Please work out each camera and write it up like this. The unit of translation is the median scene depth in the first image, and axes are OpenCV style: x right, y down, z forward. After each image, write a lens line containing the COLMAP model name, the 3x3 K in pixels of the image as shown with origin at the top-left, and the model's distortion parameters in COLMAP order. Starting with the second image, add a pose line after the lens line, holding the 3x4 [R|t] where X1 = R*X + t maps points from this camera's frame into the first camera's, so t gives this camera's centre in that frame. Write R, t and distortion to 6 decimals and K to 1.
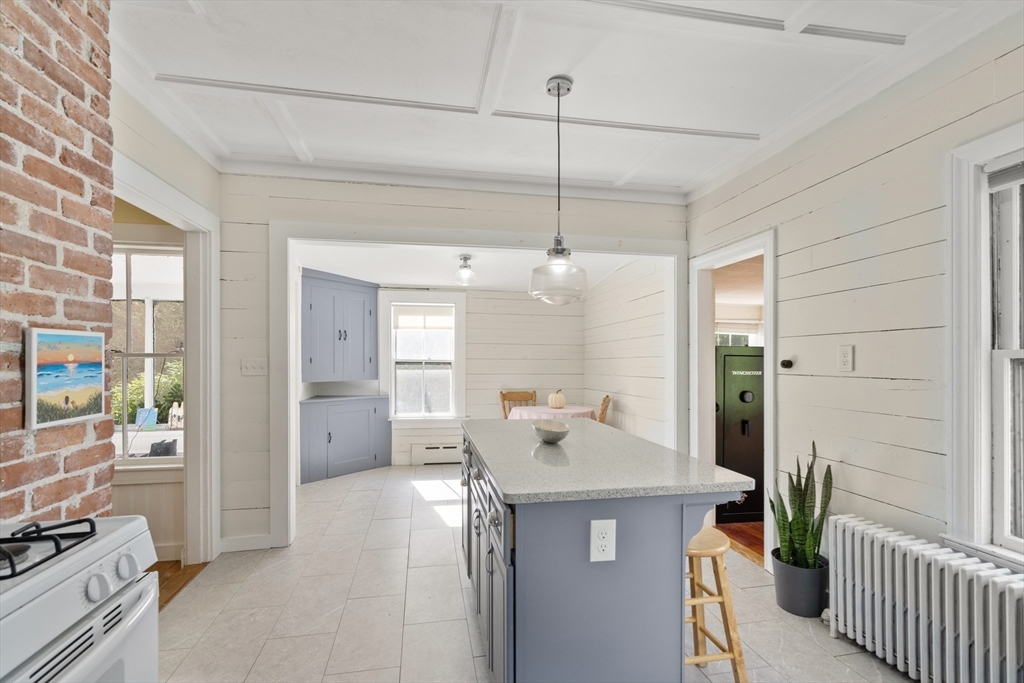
lens RADIAL K [[465.7, 0, 511.0], [0, 465.7, 351.5], [0, 0, 1]] dist [-0.001131, -0.000035]
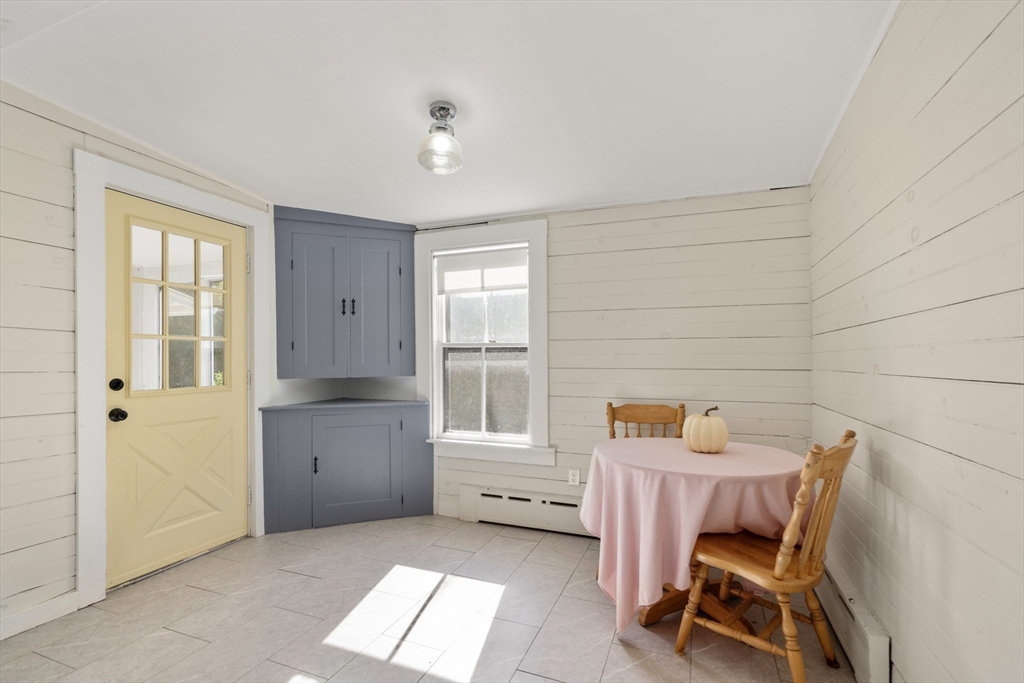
lens RADIAL K [[465.7, 0, 517.2], [0, 465.7, 355.1], [0, 0, 1]] dist [-0.001131, -0.000035]
pose [[0.850244, -0.010019, -0.526294, 0.168242], [0.019954, 0.999714, 0.013205, 0.026709], [0.526011, -0.021729, 0.850200, 0.544931]]
